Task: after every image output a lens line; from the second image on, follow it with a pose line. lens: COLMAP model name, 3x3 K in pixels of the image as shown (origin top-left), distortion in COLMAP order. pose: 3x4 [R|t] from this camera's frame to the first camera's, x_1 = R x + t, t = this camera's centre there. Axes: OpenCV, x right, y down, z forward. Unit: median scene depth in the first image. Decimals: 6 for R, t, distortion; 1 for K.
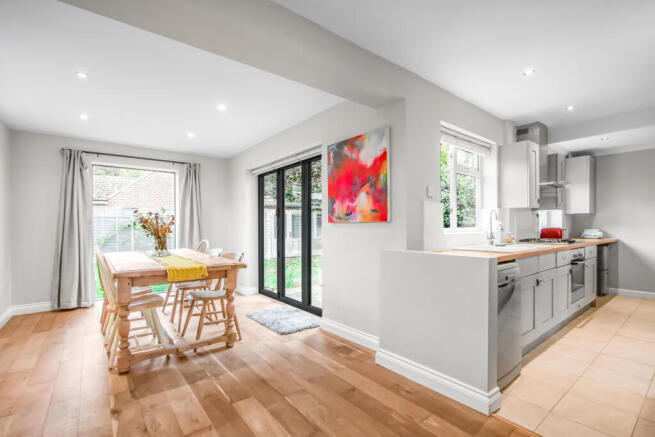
lens RADIAL K [[301.8, 0, 328.1], [0, 301.8, 228.8], [0, 0, 1]] dist [-0.002670, -0.000562]
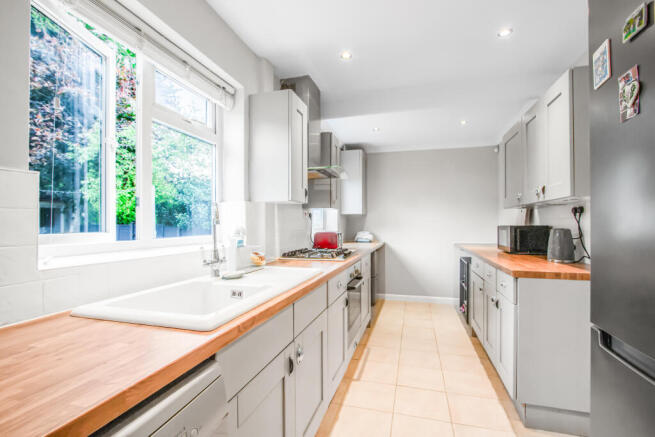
lens RADIAL K [[308.7, 0, 312.8], [0, 308.7, 221.6], [0, 0, 1]] dist [-0.000965, -0.000241]
pose [[0.838644, 0.007374, 0.544630, 0.329272], [0.001332, 0.999878, -0.015589, -0.020480], [-0.544678, 0.013799, 0.838532, 0.415356]]
